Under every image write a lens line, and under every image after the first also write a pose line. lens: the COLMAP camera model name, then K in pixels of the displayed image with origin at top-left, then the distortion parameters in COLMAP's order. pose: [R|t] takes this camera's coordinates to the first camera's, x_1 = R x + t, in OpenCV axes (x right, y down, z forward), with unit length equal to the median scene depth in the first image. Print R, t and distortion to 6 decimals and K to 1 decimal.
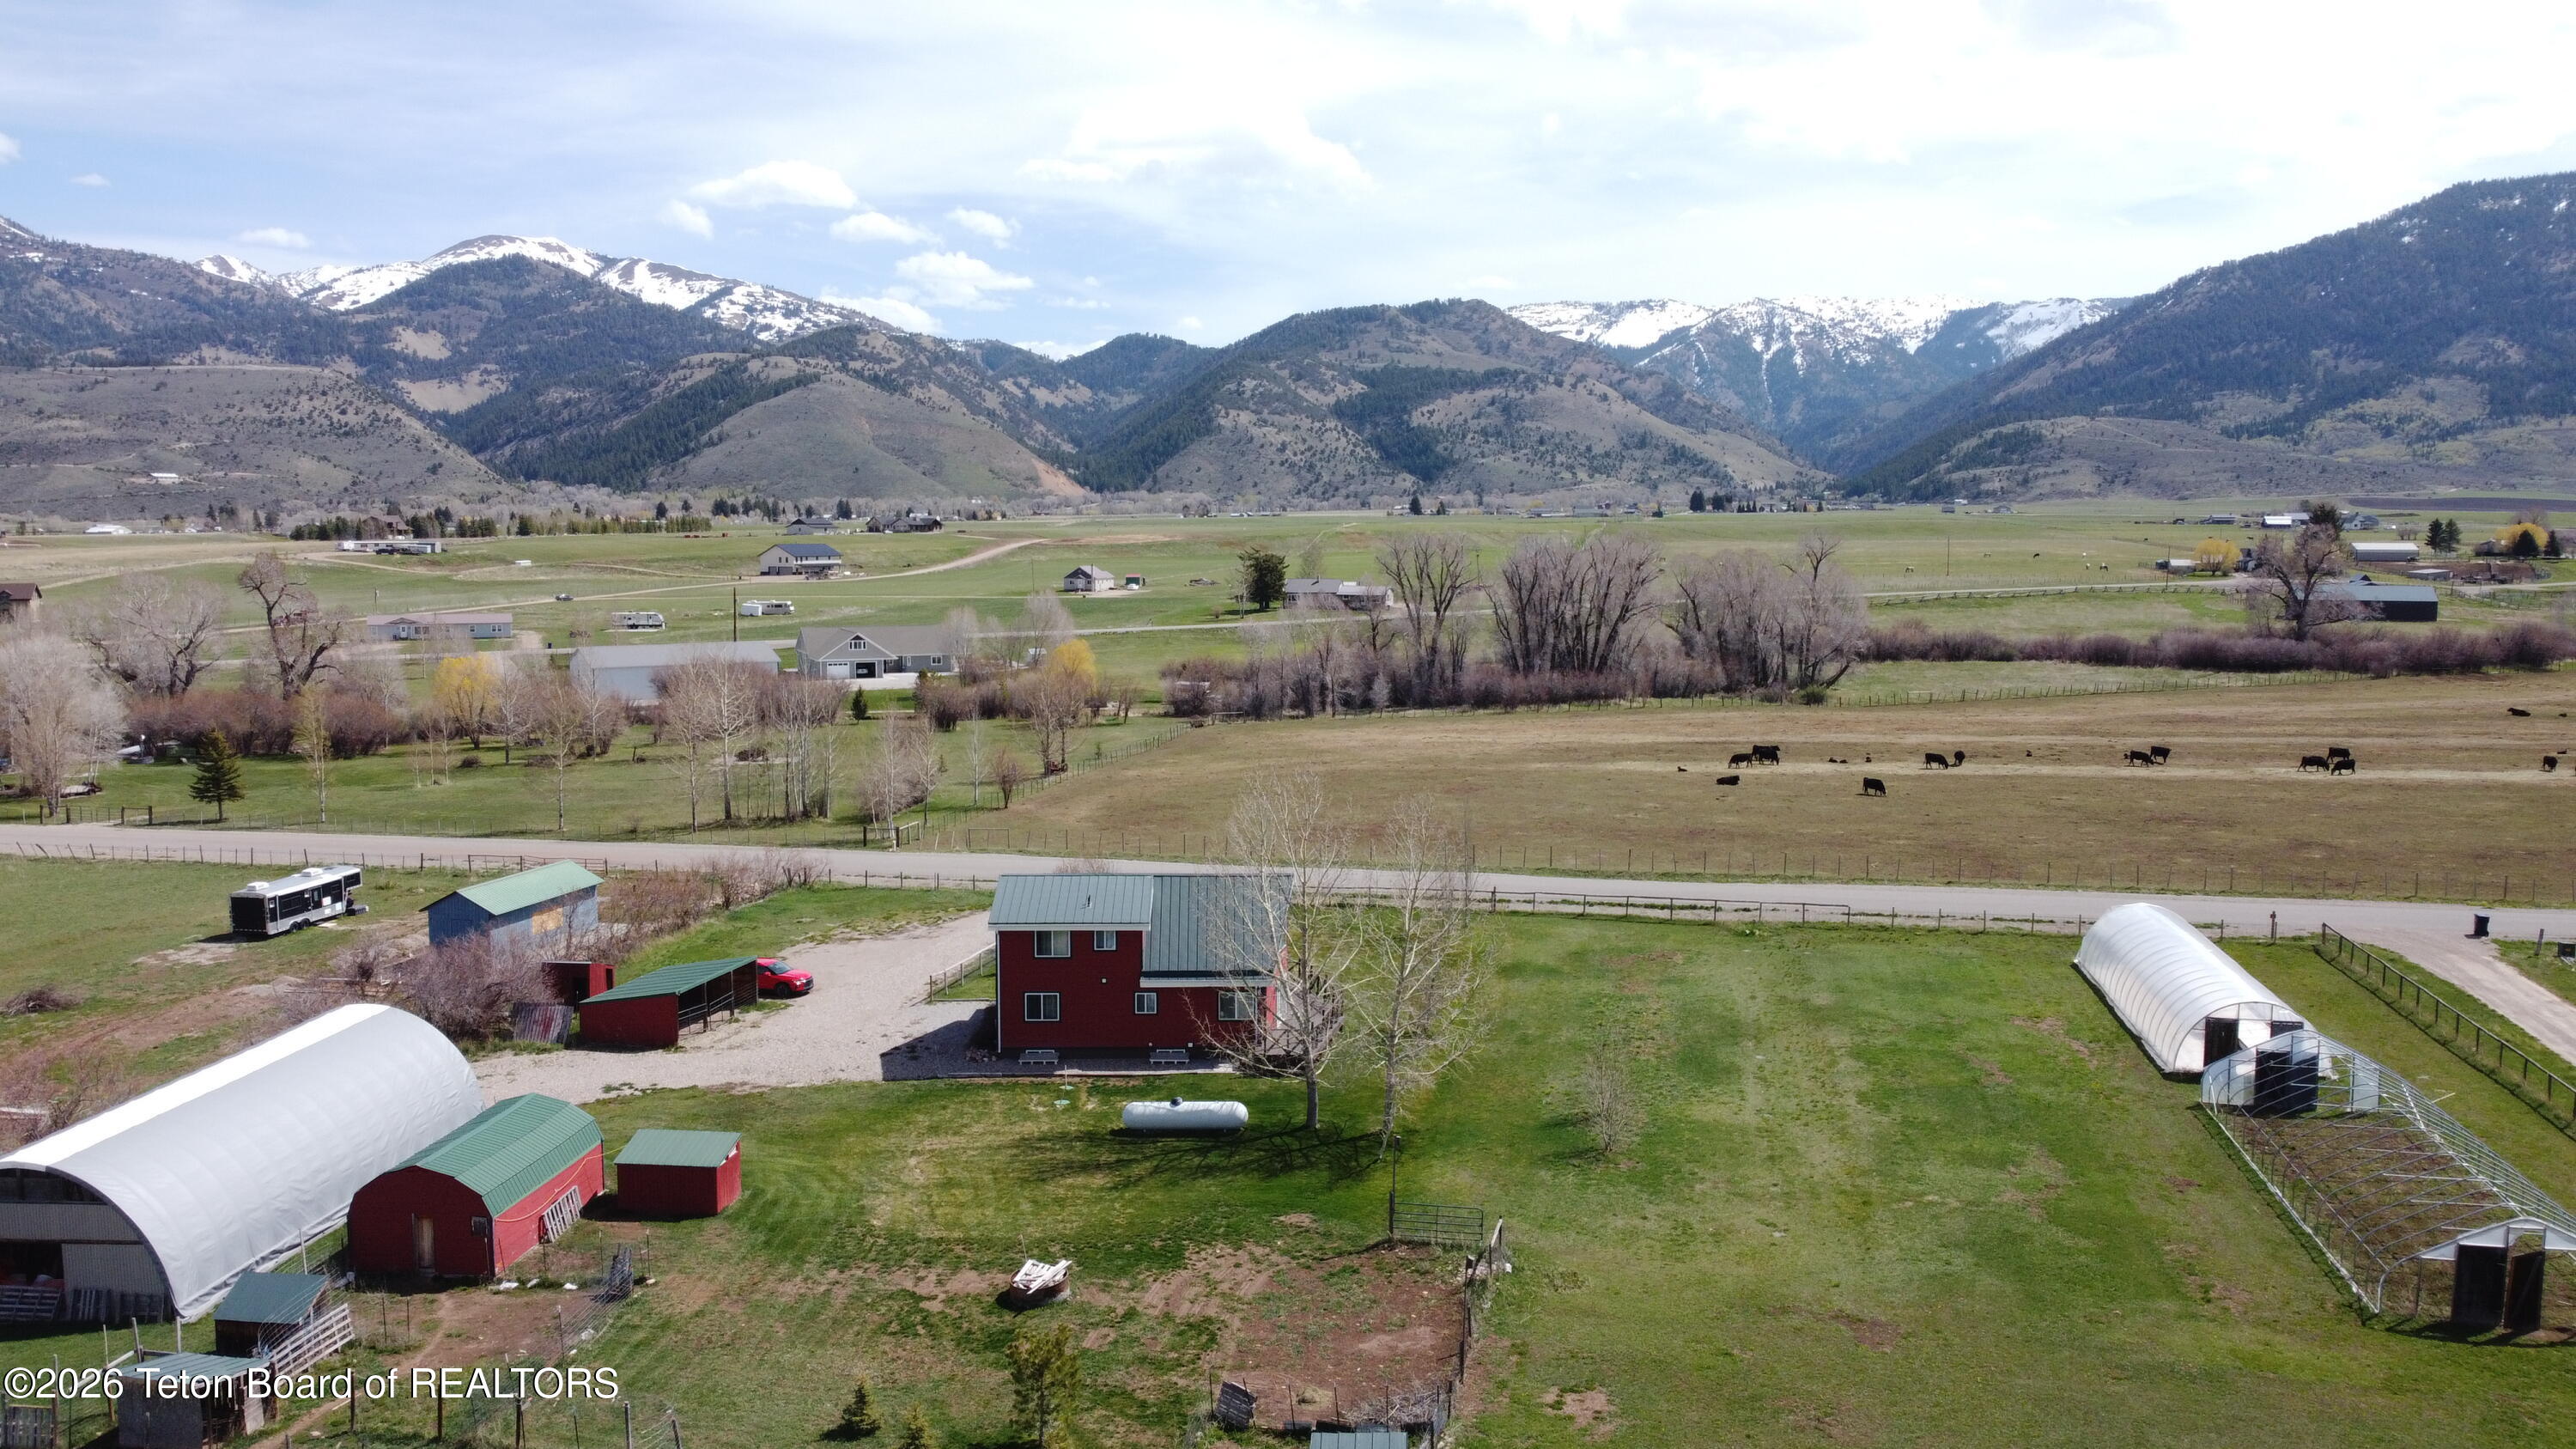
lens RADIAL K [[1946.4, 0, 1281.5], [0, 1946.4, 722.9], [0, 0, 1]] dist [0.009014, -0.010586]
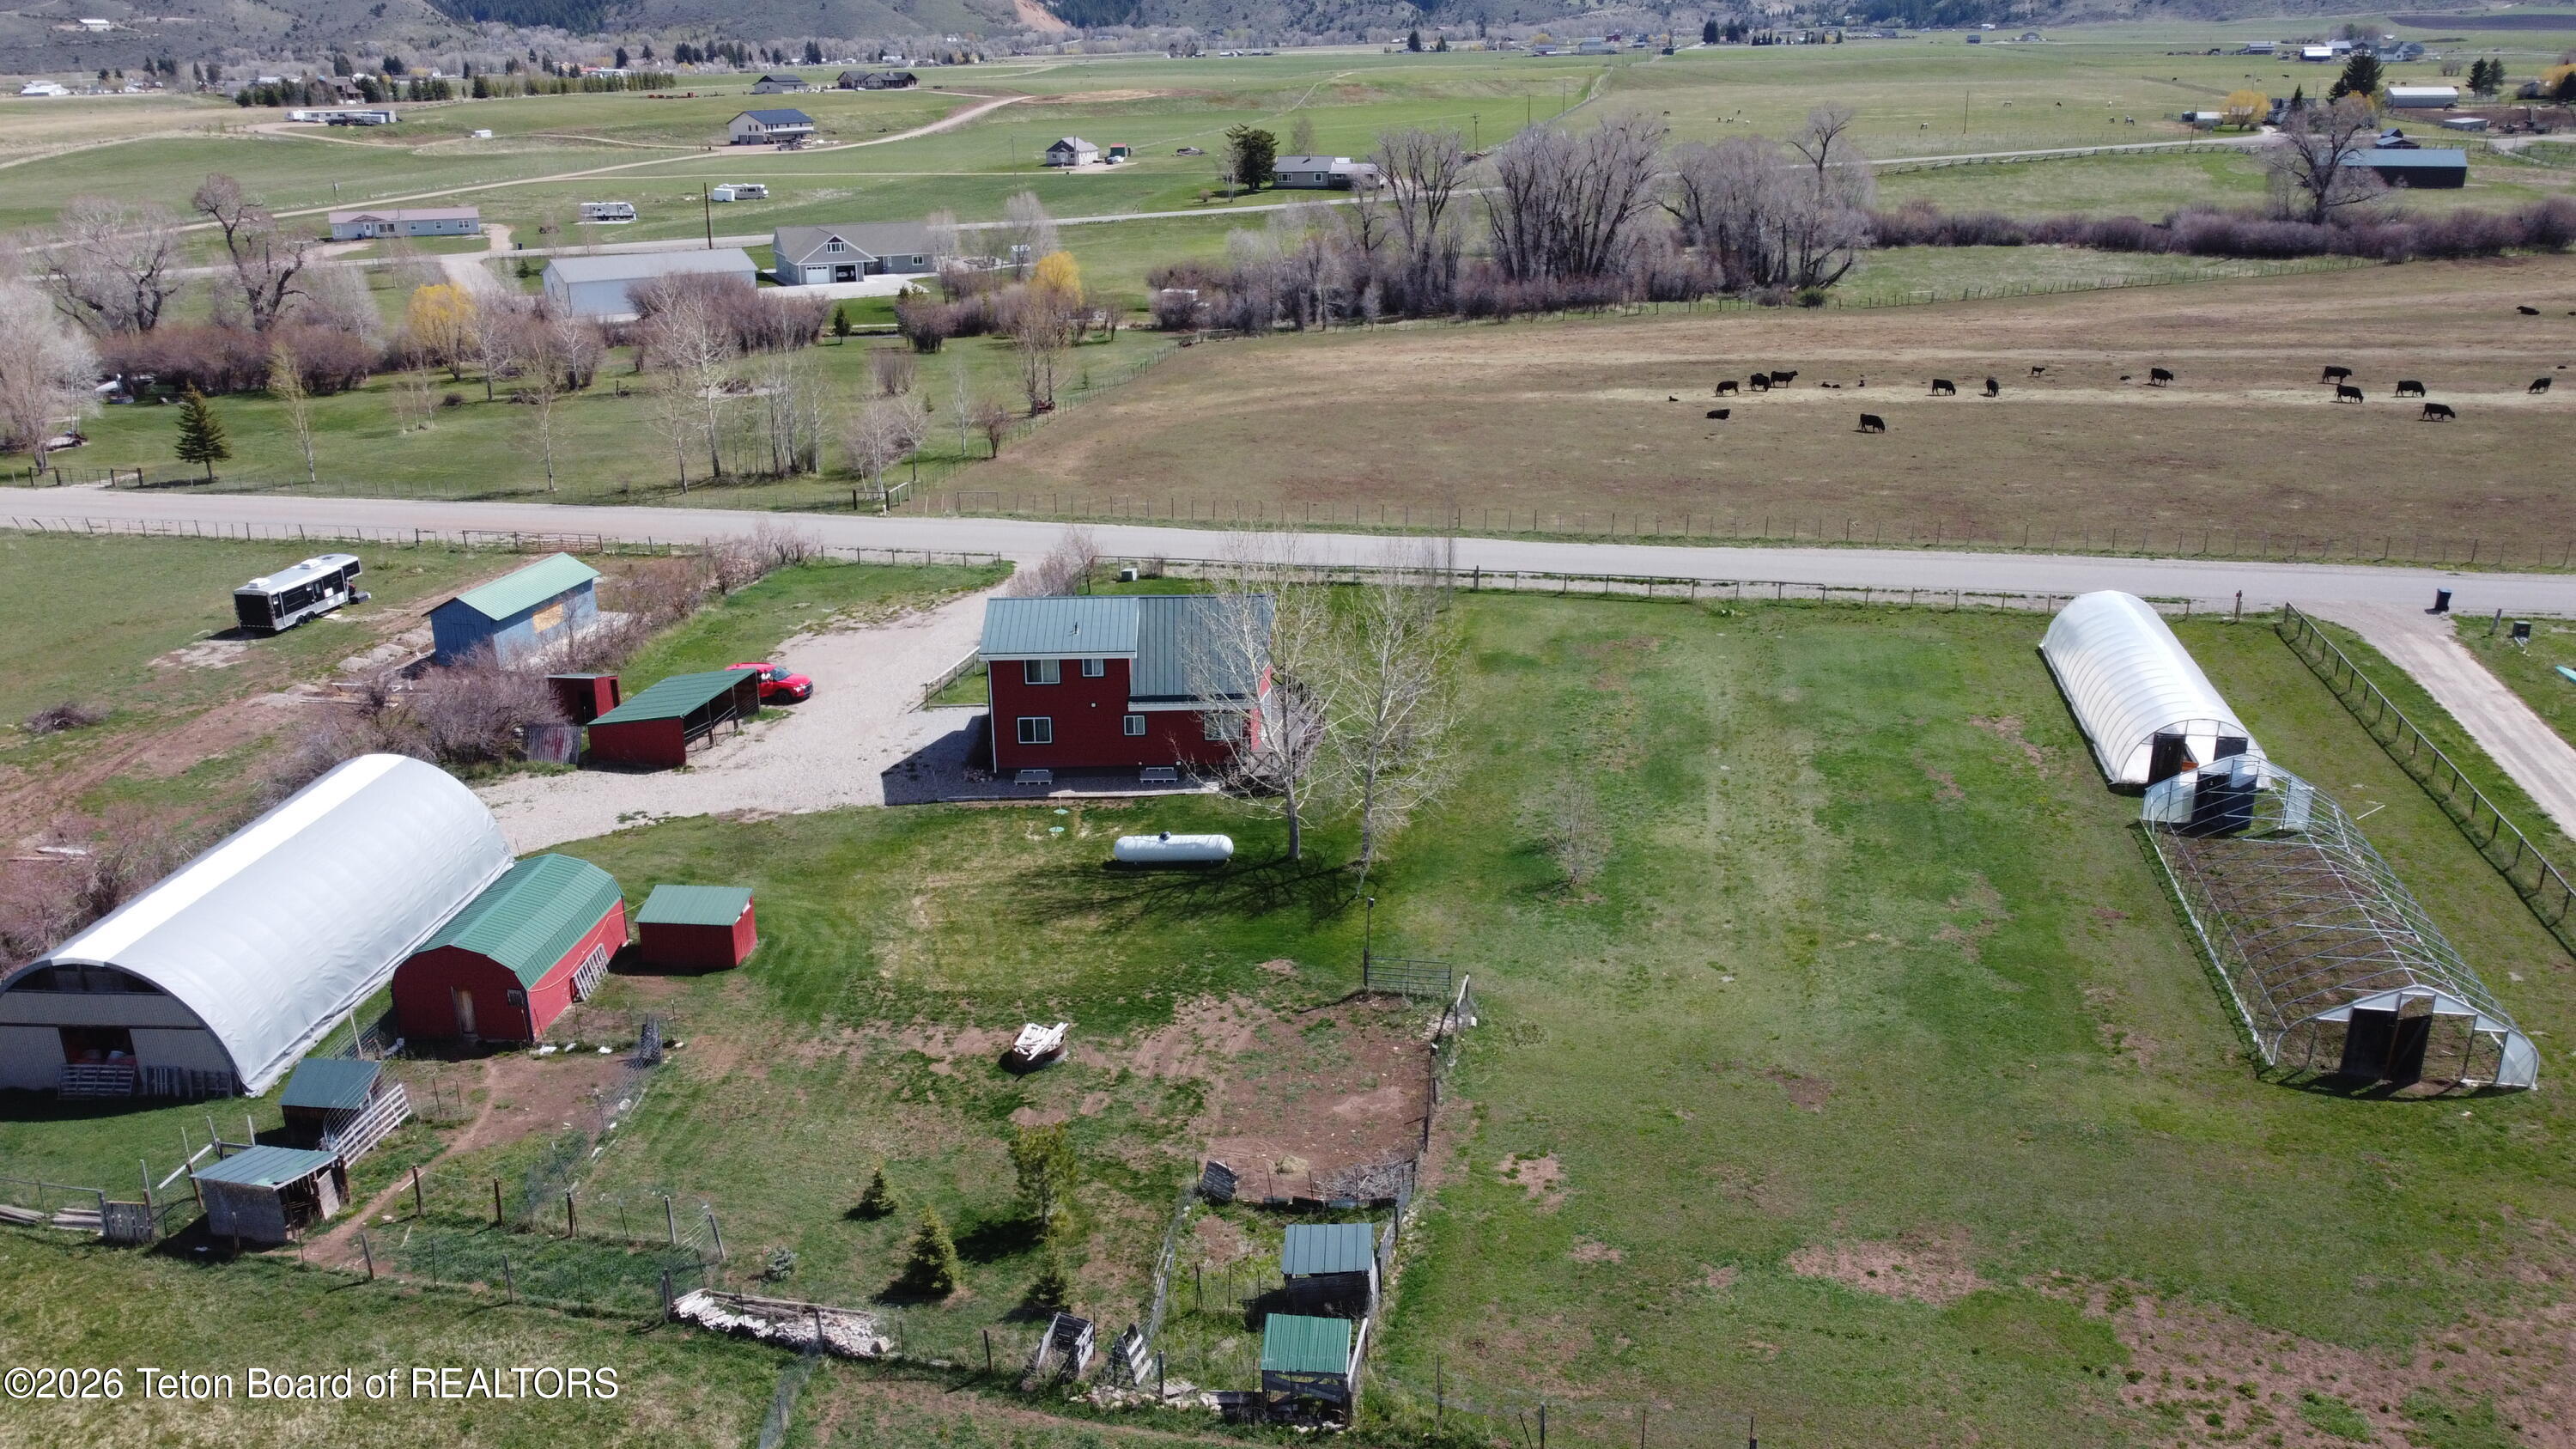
lens RADIAL K [[1946.4, 0, 1281.9], [0, 1946.4, 712.1], [0, 0, 1]] dist [0.009014, -0.010586]
pose [[0.999931, -0.011762, -0.000201, 0.005108], [0.011508, 0.974535, 0.223940, -0.052727], [-0.002438, -0.223927, 0.974603, -0.004587]]
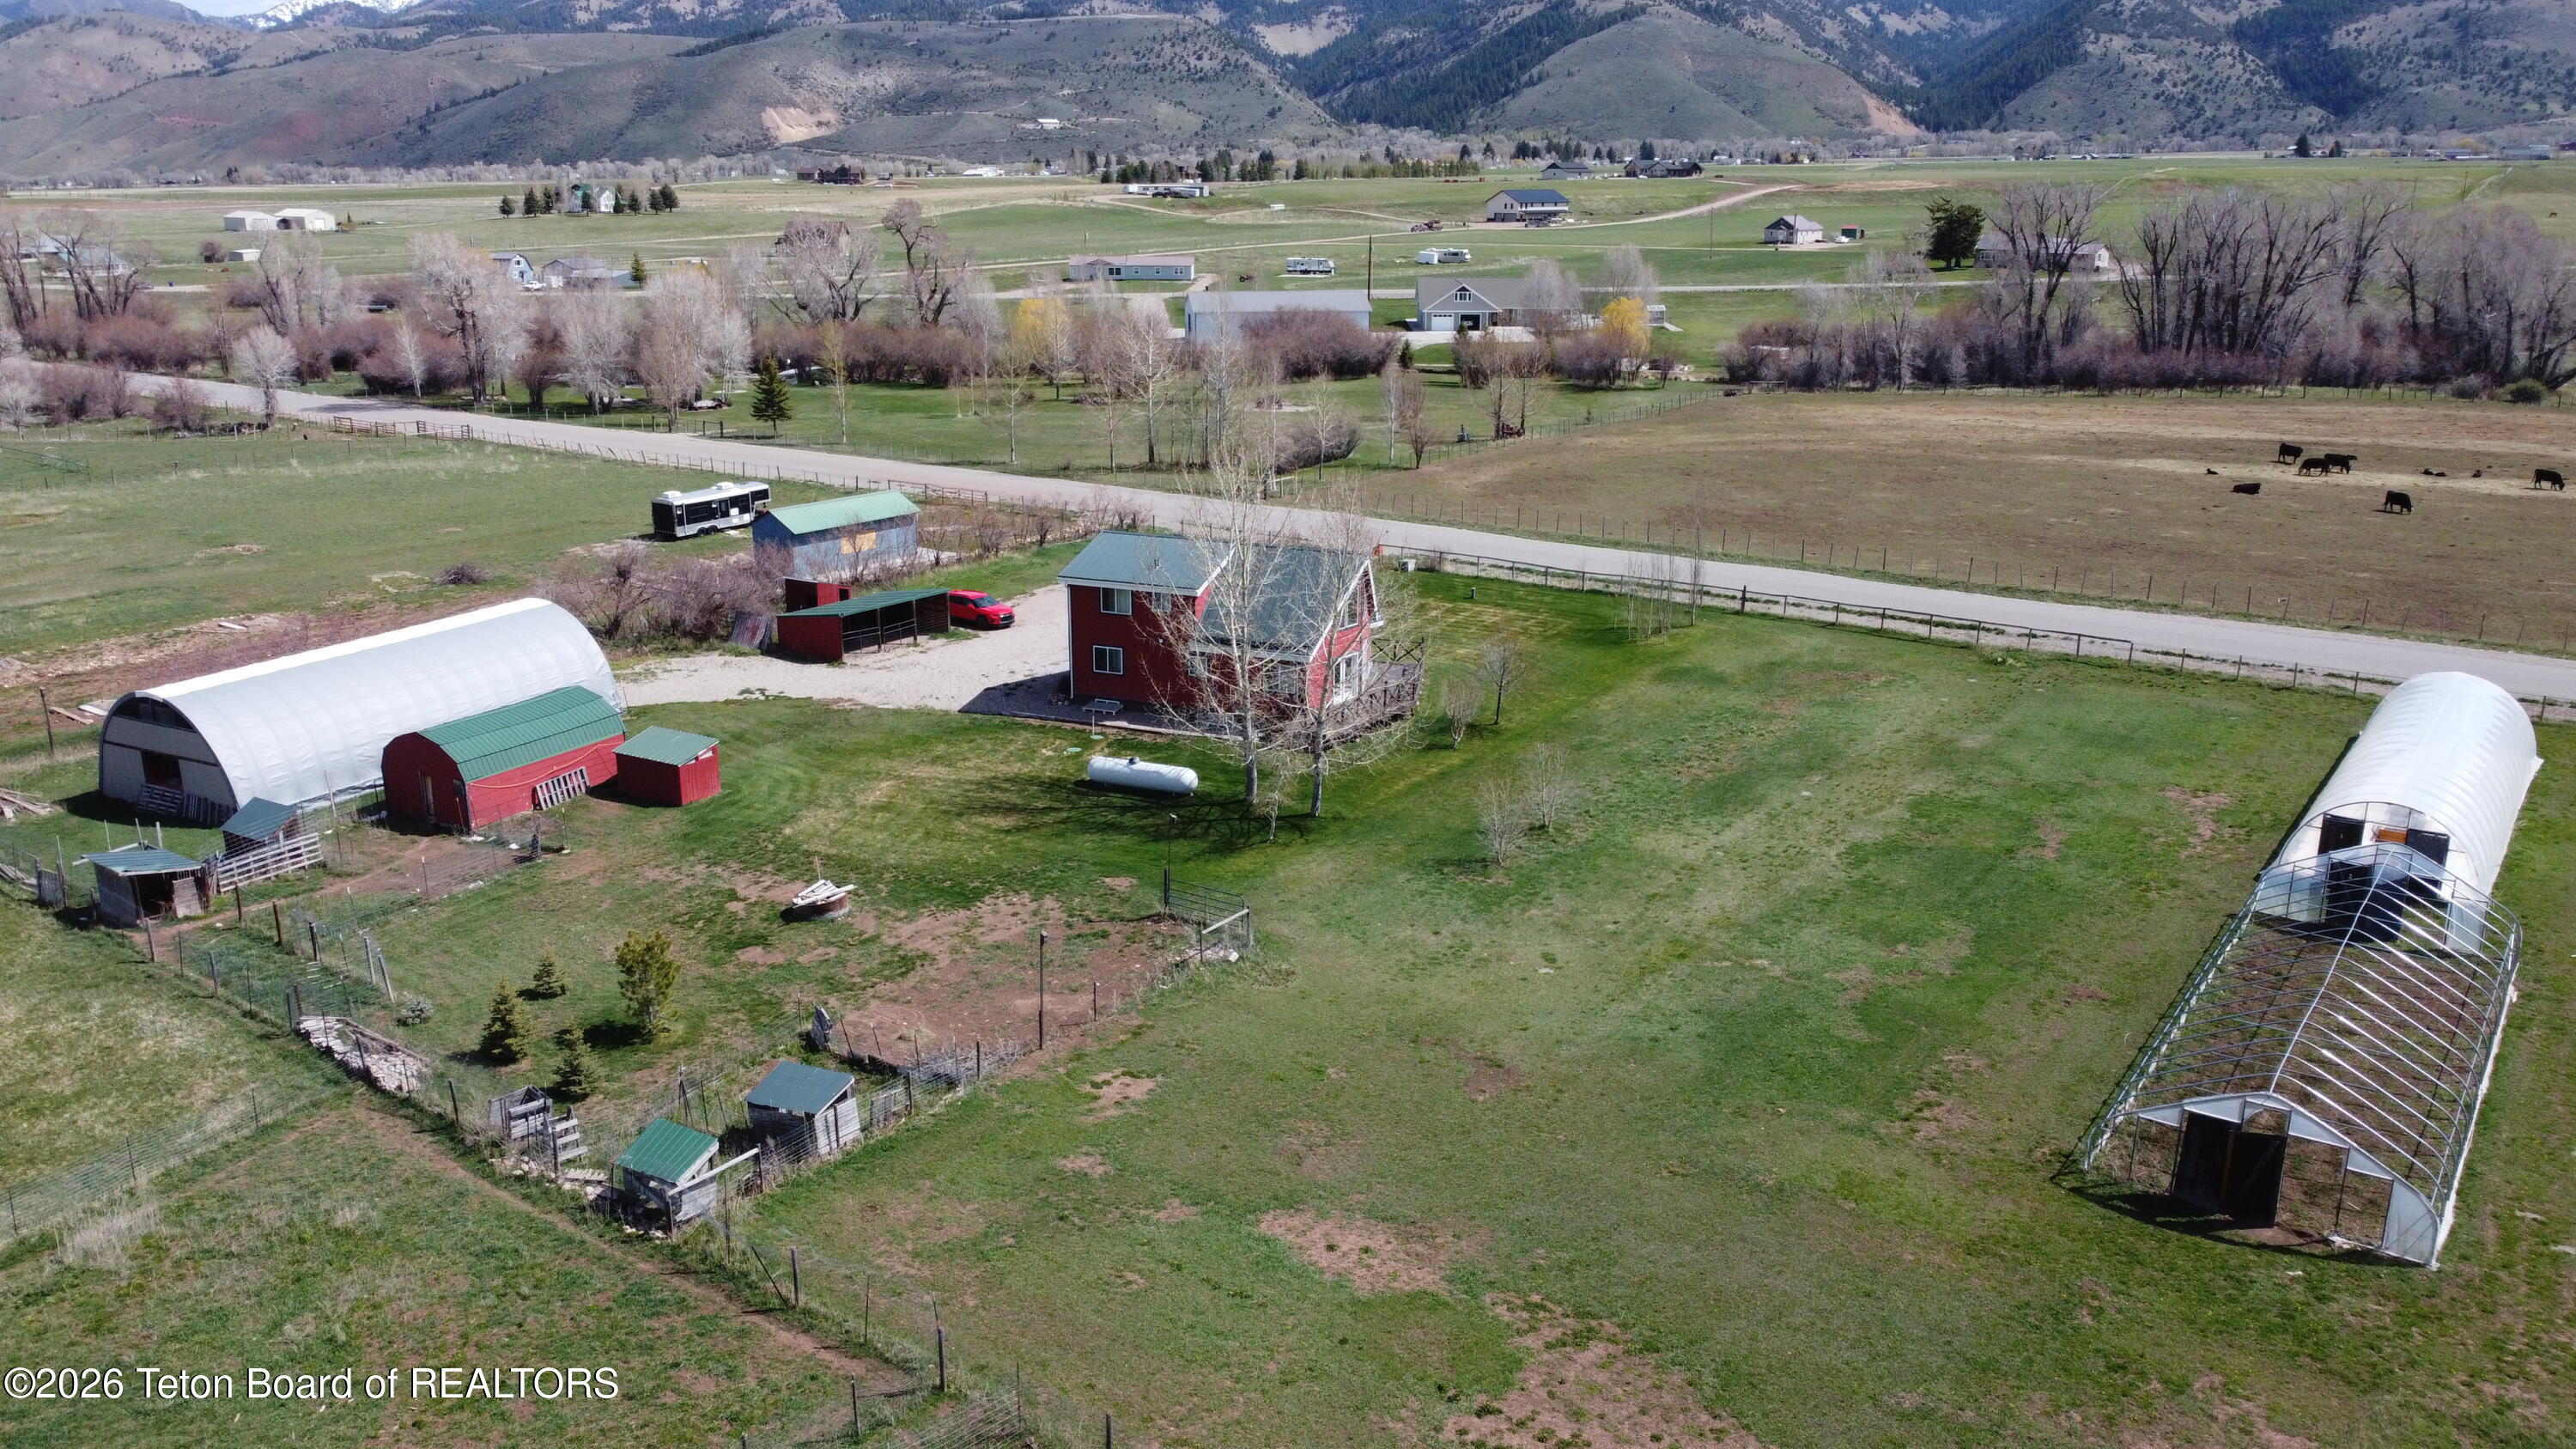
lens RADIAL K [[1946.4, 0, 1297.6], [0, 1946.4, 722.9], [0, 0, 1]] dist [0.009014, -0.010586]
pose [[0.915055, 0.112309, -0.387376, 0.211958], [-0.042559, 0.981974, 0.184163, -0.009859], [0.401076, -0.152032, 0.903340, 0.051749]]
